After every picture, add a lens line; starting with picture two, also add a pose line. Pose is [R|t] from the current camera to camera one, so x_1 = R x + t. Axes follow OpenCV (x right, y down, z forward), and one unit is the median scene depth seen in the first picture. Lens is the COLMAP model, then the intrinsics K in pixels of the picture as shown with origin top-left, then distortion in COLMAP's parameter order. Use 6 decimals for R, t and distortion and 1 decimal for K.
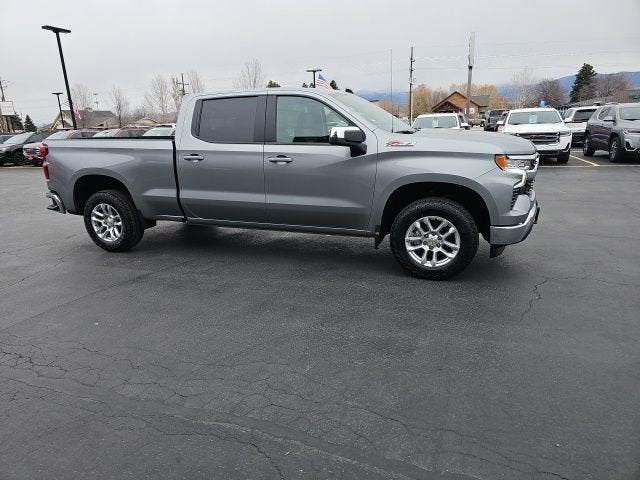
lens RADIAL K [[420.9, 0, 310.4], [0, 420.9, 234.9], [0, 0, 1]] dist [0.058720, -0.047145]
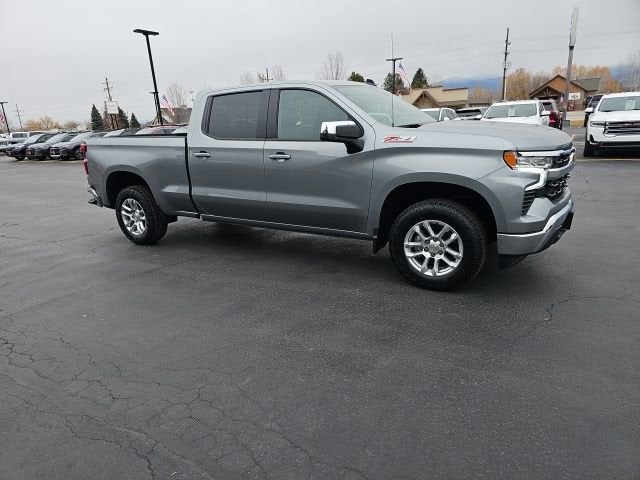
lens RADIAL K [[420.9, 0, 311.7], [0, 420.9, 241.4], [0, 0, 1]] dist [0.058720, -0.047145]
pose [[0.981991, 0.034108, -0.185826, 0.182208], [-0.028327, 0.999031, 0.033672, -0.019365], [0.186794, -0.027802, 0.982006, 0.062581]]
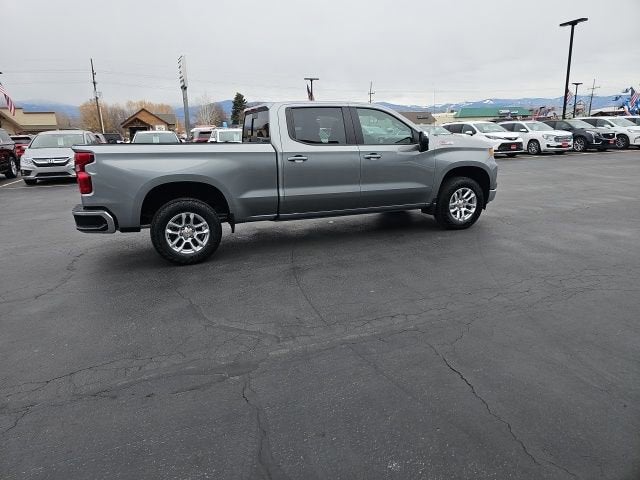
lens RADIAL K [[419.5, 0, 310.9], [0, 419.5, 233.0], [0, 0, 1]] dist [0.063818, -0.049548]
pose [[0.747061, -0.138345, 0.650200, -1.063971], [0.165813, 0.985969, 0.019274, -0.002674], [-0.643744, 0.093413, 0.759518, 0.157675]]
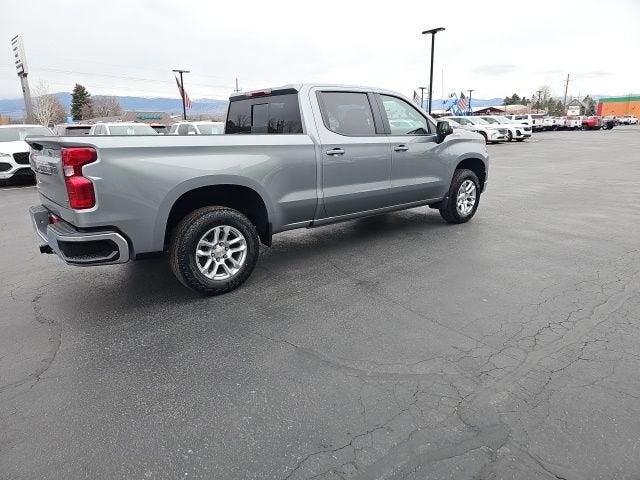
lens RADIAL K [[419.5, 0, 318.8], [0, 419.5, 238.5], [0, 0, 1]] dist [0.063818, -0.049548]
pose [[0.486901, -0.200417, 0.850153, -1.201315], [0.226725, 0.968958, 0.098574, -0.101808], [-0.843518, 0.144755, 0.517226, 0.609562]]
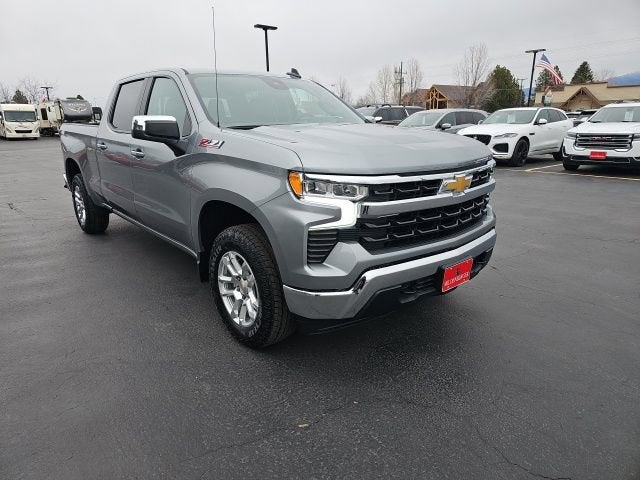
lens RADIAL K [[420.9, 0, 311.7], [0, 420.9, 232.4], [0, 0, 1]] dist [0.058720, -0.047145]
pose [[0.875864, 0.146218, -0.459872, 0.624891], [-0.137694, 0.989096, 0.052237, -0.113916], [0.462496, 0.017569, 0.886447, 0.405893]]
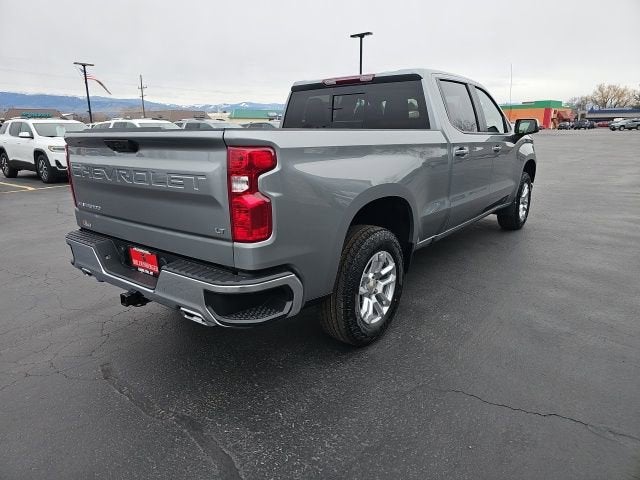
lens RADIAL K [[419.5, 0, 314.6], [0, 419.5, 236.7], [0, 0, 1]] dist [0.063818, -0.049548]
pose [[0.298724, -0.208905, 0.931194, -1.184053], [0.243957, 0.960044, 0.137116, -0.218330], [-0.922631, 0.186211, 0.337752, 1.075946]]
